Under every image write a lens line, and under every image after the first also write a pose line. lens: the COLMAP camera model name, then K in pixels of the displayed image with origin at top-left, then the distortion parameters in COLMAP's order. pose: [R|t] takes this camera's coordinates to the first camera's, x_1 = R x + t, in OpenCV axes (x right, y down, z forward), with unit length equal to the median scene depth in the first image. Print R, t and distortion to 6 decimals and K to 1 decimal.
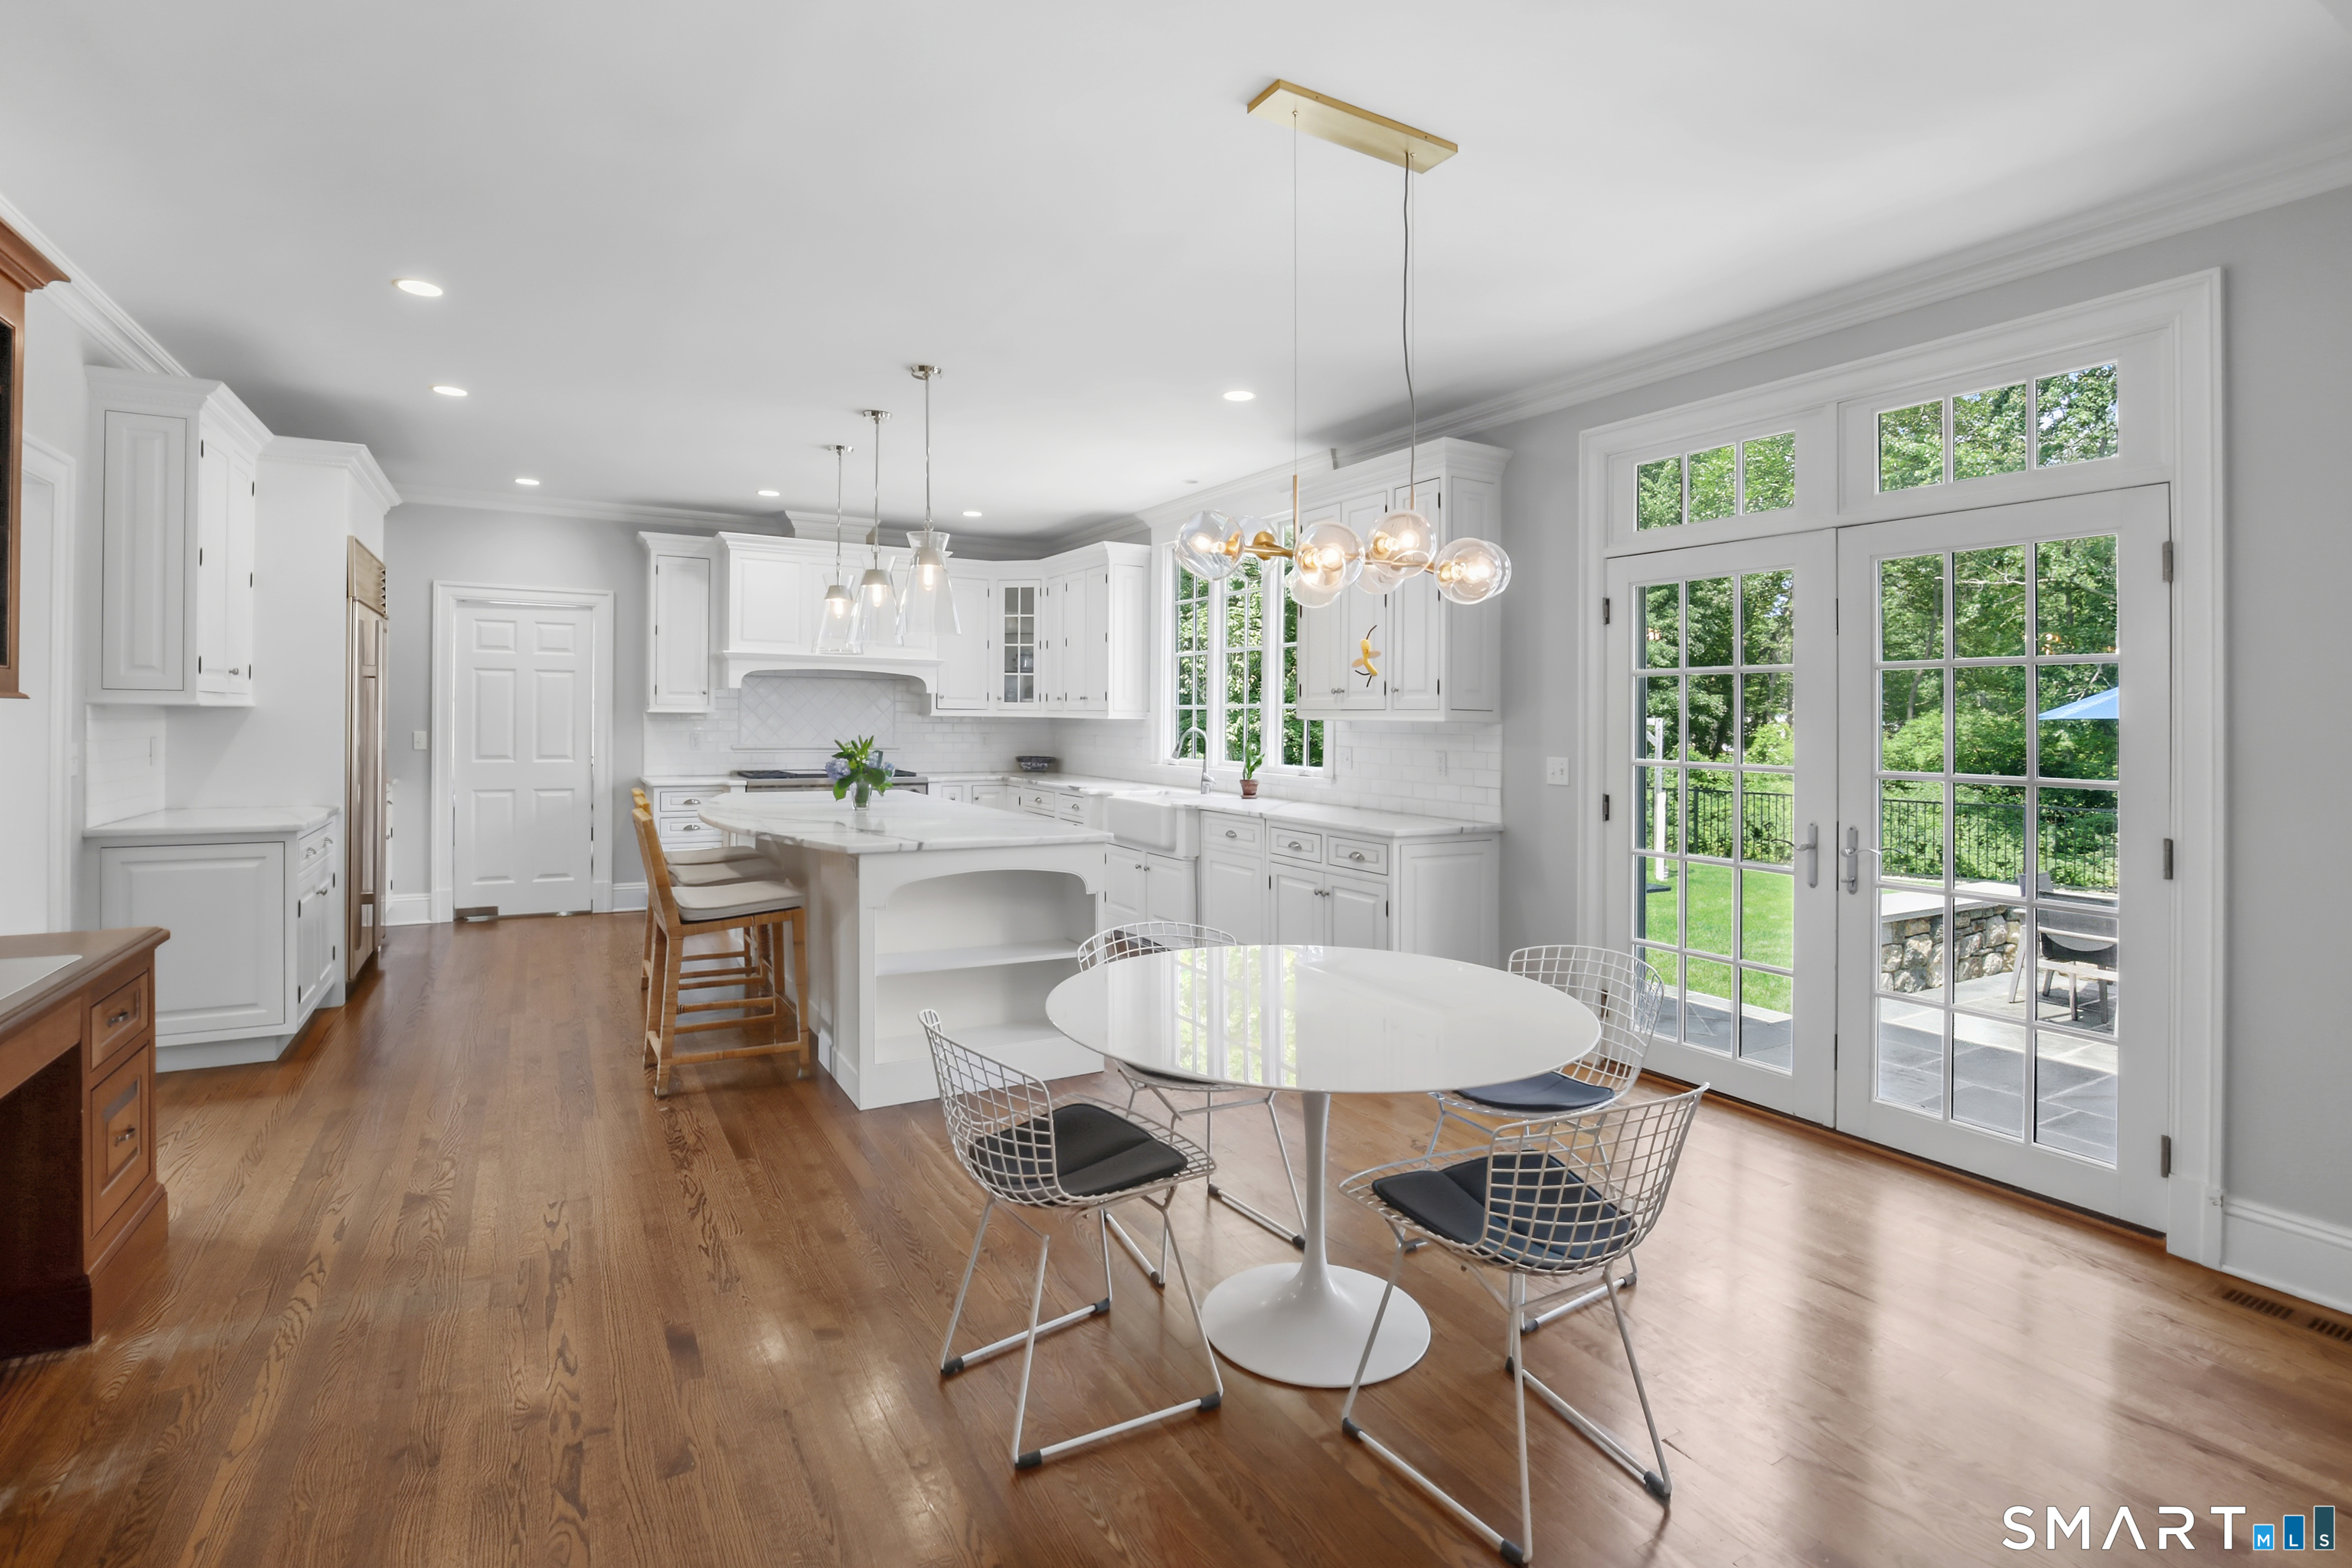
lens RADIAL K [[890.4, 0, 1183.2], [0, 890.4, 698.5], [0, 0, 1]] dist [0.001100, 0.000064]
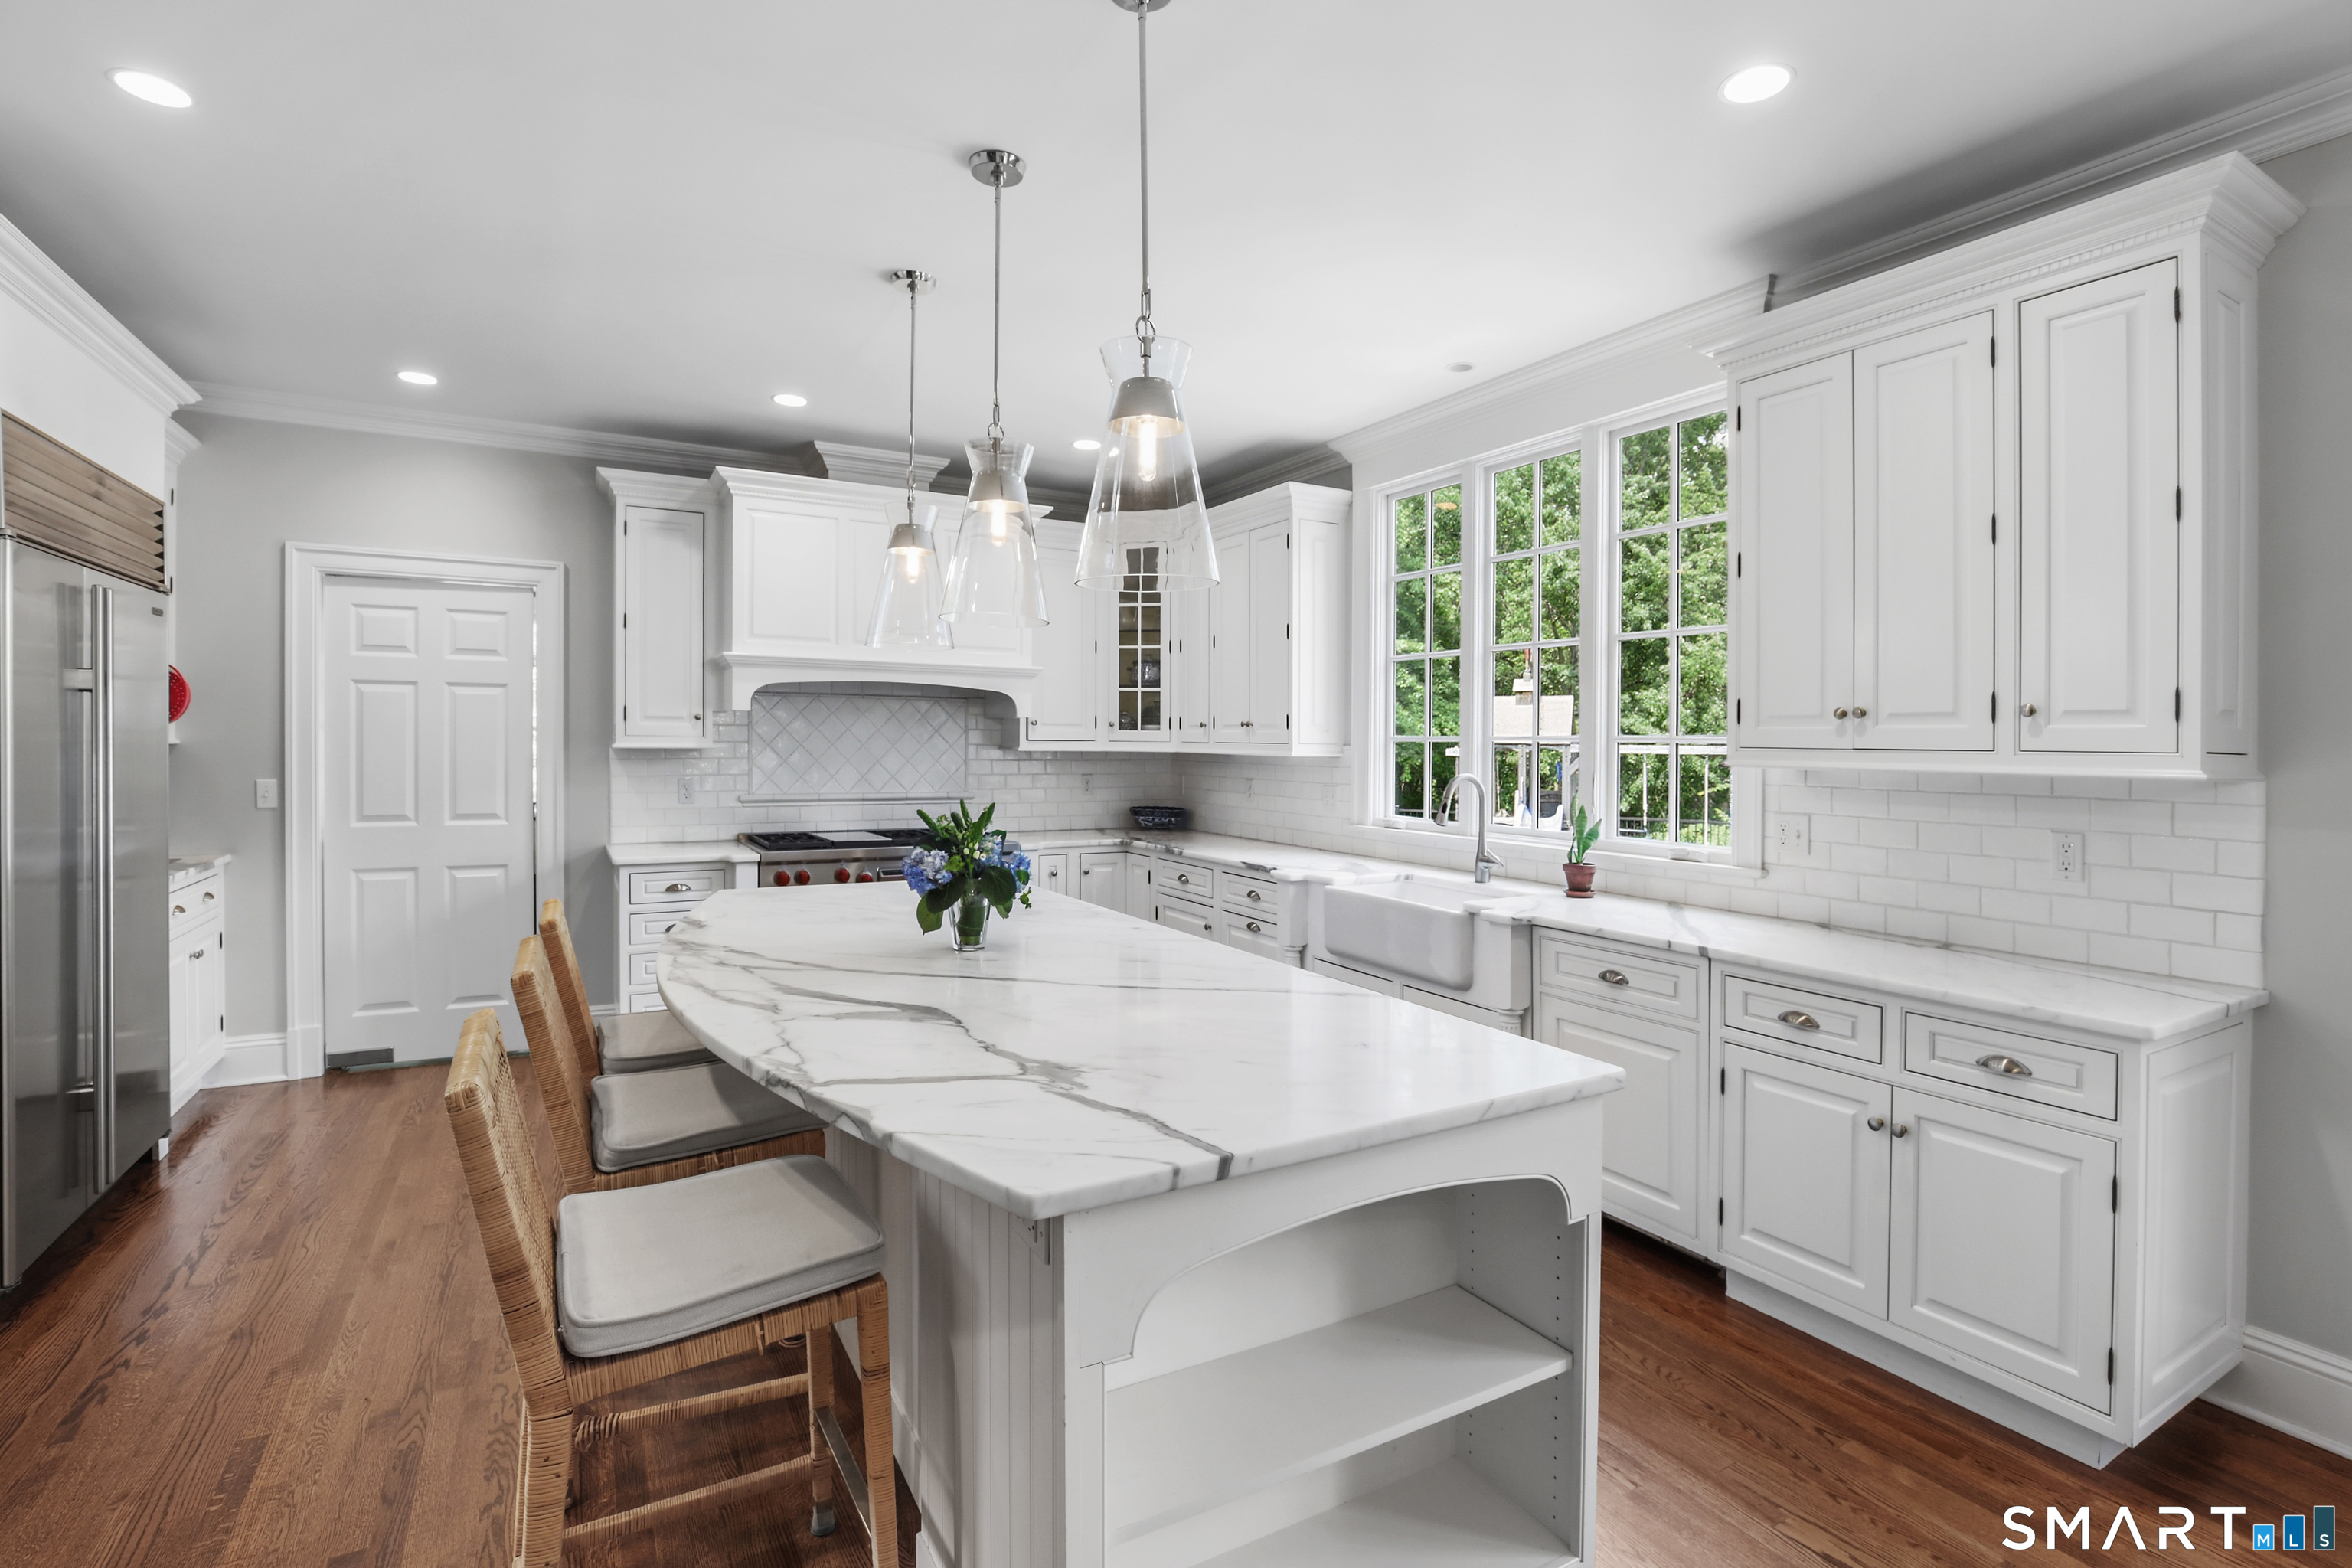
lens RADIAL K [[1085.0, 0, 1173.2], [0, 1085.0, 735.0], [0, 0, 1]] dist [-0.005624, -0.000392]
pose [[0.995390, -0.000100, -0.095912, -0.115829], [0.001175, 0.999937, 0.011150, -0.002321], [0.095905, -0.011212, 0.995327, 0.246629]]
